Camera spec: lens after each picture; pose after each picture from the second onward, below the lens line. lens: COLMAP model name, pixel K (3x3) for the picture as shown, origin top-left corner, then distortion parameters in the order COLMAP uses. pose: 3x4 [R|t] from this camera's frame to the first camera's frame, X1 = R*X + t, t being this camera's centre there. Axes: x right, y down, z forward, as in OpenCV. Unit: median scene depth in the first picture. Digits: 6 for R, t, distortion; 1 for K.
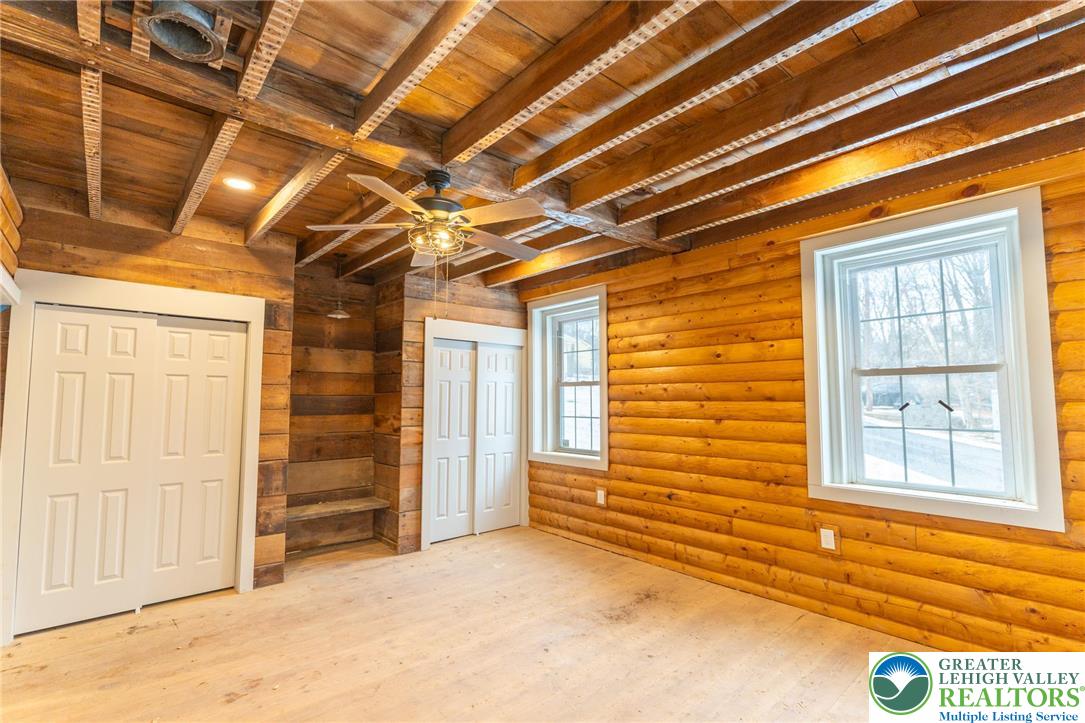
lens RADIAL K [[487.9, 0, 545.3], [0, 487.9, 369.0], [0, 0, 1]] dist [0.000738, 0.000234]
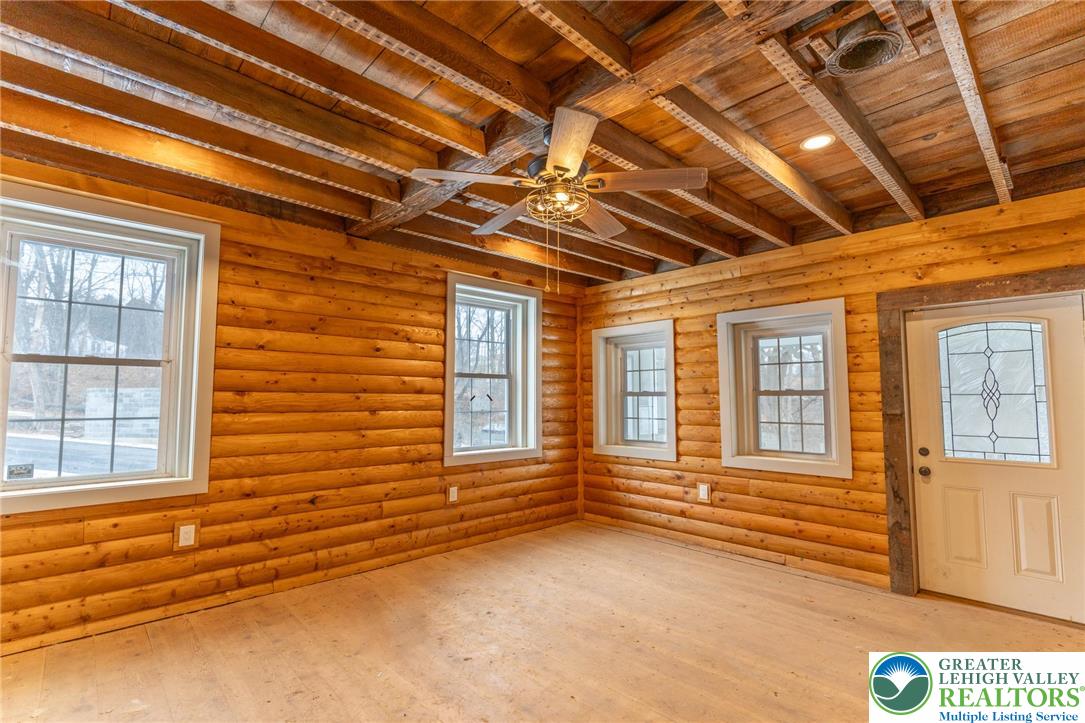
lens RADIAL K [[510.3, 0, 542.5], [0, 510.3, 361.5], [0, 0, 1]] dist [-0.000797, -0.000176]
pose [[-0.020839, 0.069592, 0.997358, -0.748363], [-0.070676, 0.994976, -0.070903, 0.051023], [-0.997282, -0.071966, -0.015816, 0.673351]]
